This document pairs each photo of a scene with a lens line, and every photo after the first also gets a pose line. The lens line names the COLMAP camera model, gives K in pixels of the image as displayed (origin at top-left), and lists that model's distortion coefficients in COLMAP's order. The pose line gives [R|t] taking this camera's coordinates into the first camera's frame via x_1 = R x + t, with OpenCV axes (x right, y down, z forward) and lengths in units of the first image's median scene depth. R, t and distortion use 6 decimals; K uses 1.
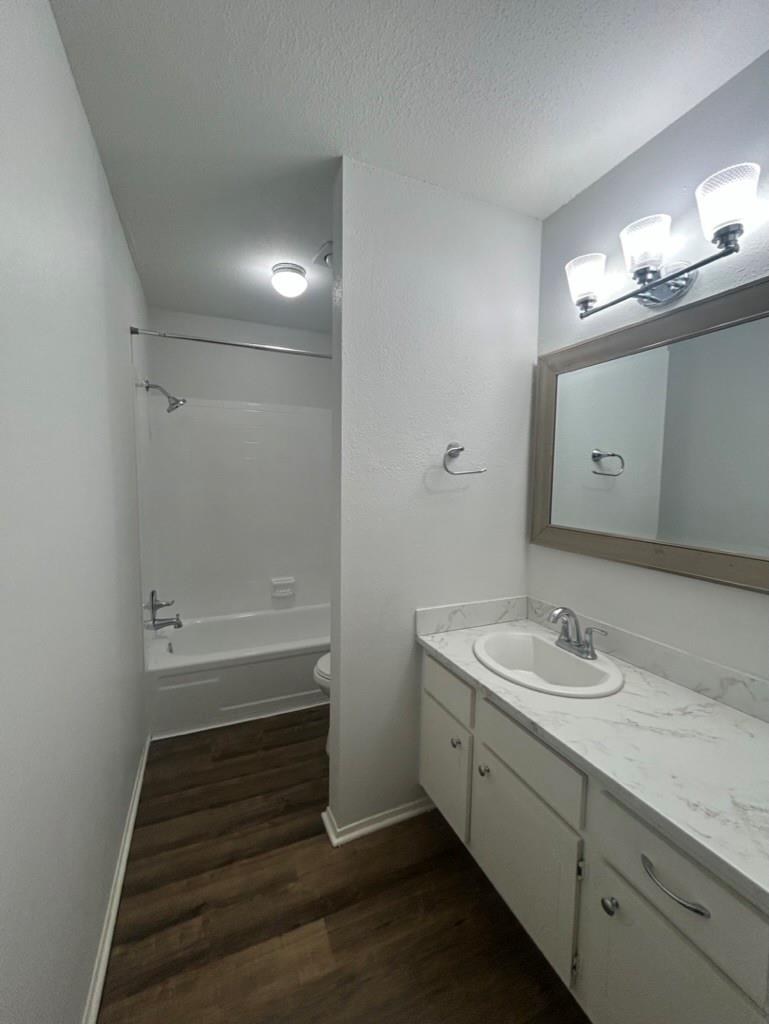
lens RADIAL K [[414.4, 0, 380.8], [0, 414.4, 510.6], [0, 0, 1]] dist [-0.001330, -0.000346]
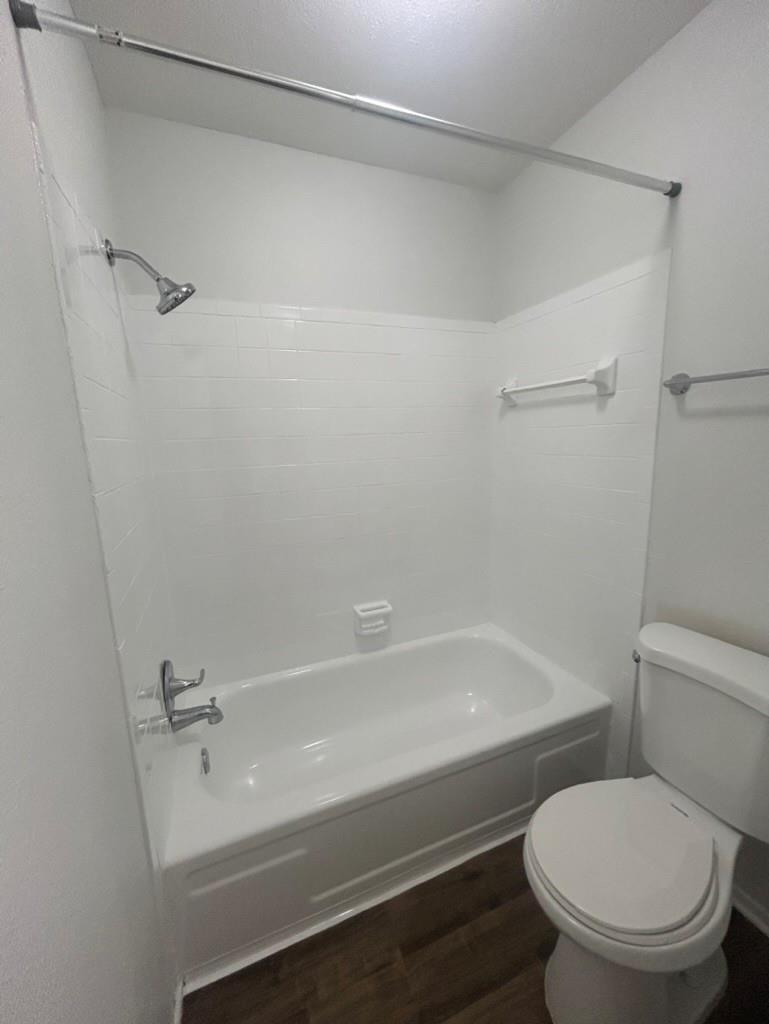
lens RADIAL K [[414.4, 0, 387.2], [0, 414.4, 514.9], [0, 0, 1]] dist [-0.001330, -0.000346]
pose [[0.998656, -0.041942, -0.030432, -0.235054], [0.044531, 0.994935, 0.090115, -0.034599], [0.026498, -0.091349, 0.995466, 0.487720]]
